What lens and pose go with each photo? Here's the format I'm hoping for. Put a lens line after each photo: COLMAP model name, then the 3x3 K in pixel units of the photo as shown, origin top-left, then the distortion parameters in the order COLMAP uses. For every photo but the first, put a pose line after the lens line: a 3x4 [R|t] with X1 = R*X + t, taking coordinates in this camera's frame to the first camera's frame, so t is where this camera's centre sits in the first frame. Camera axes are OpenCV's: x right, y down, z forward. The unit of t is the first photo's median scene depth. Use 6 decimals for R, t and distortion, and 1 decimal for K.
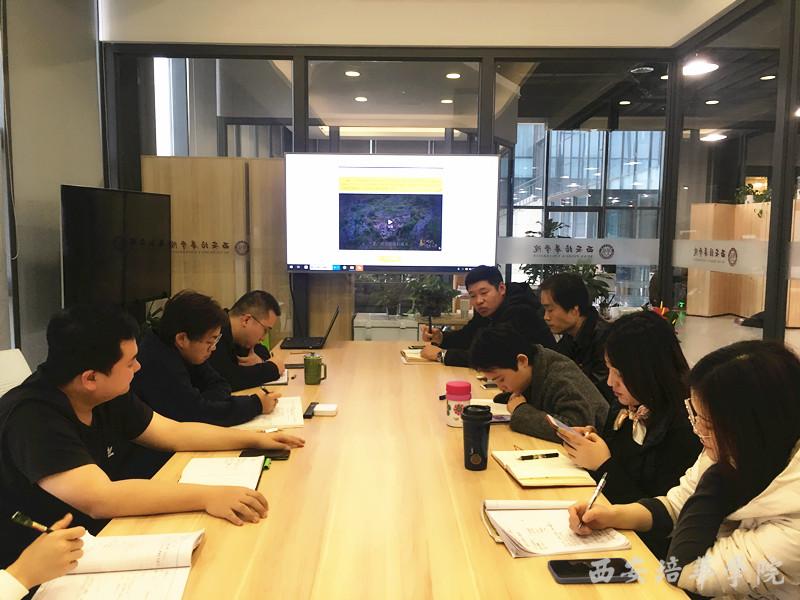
lens RADIAL K [[674.1, 0, 402.2], [0, 674.1, 298.1], [0, 0, 1]] dist [0.059554, -0.065696]
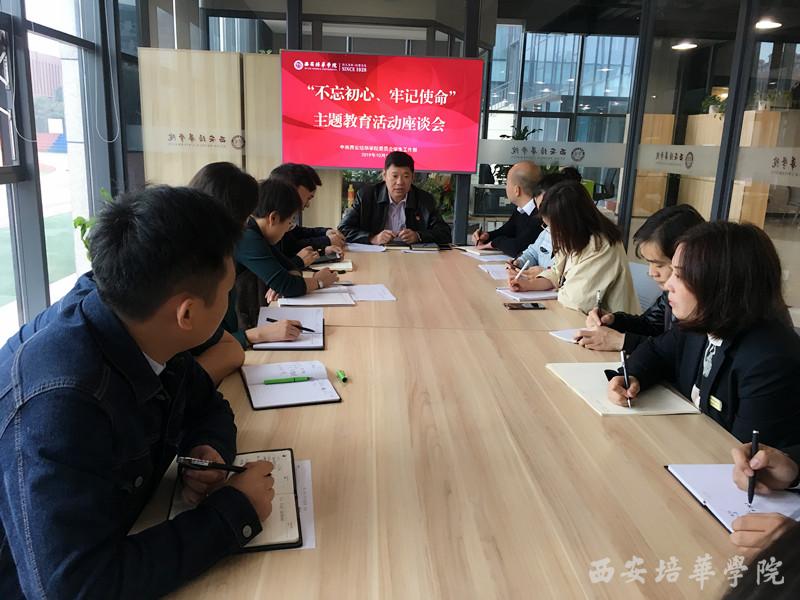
lens RADIAL K [[674.1, 0, 402.1], [0, 674.1, 298.2], [0, 0, 1]] dist [0.059554, -0.065696]
pose [[0.998491, 0.013528, 0.053219, -0.018571], [-0.020711, 0.990378, 0.136833, 0.009066], [-0.050855, -0.137728, 0.989164, -0.049568]]
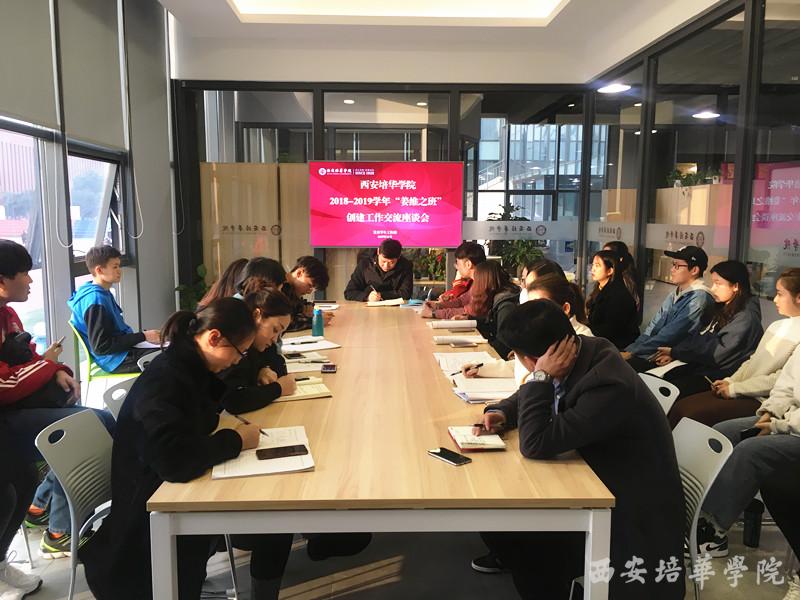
lens RADIAL K [[674.1, 0, 396.0], [0, 674.1, 302.8], [0, 0, 1]] dist [0.059554, -0.065696]
pose [[0.999385, -0.012042, 0.032935, -0.022408], [0.010781, 0.999212, 0.038206, 0.012327], [-0.033369, -0.037827, 0.998727, -0.199848]]
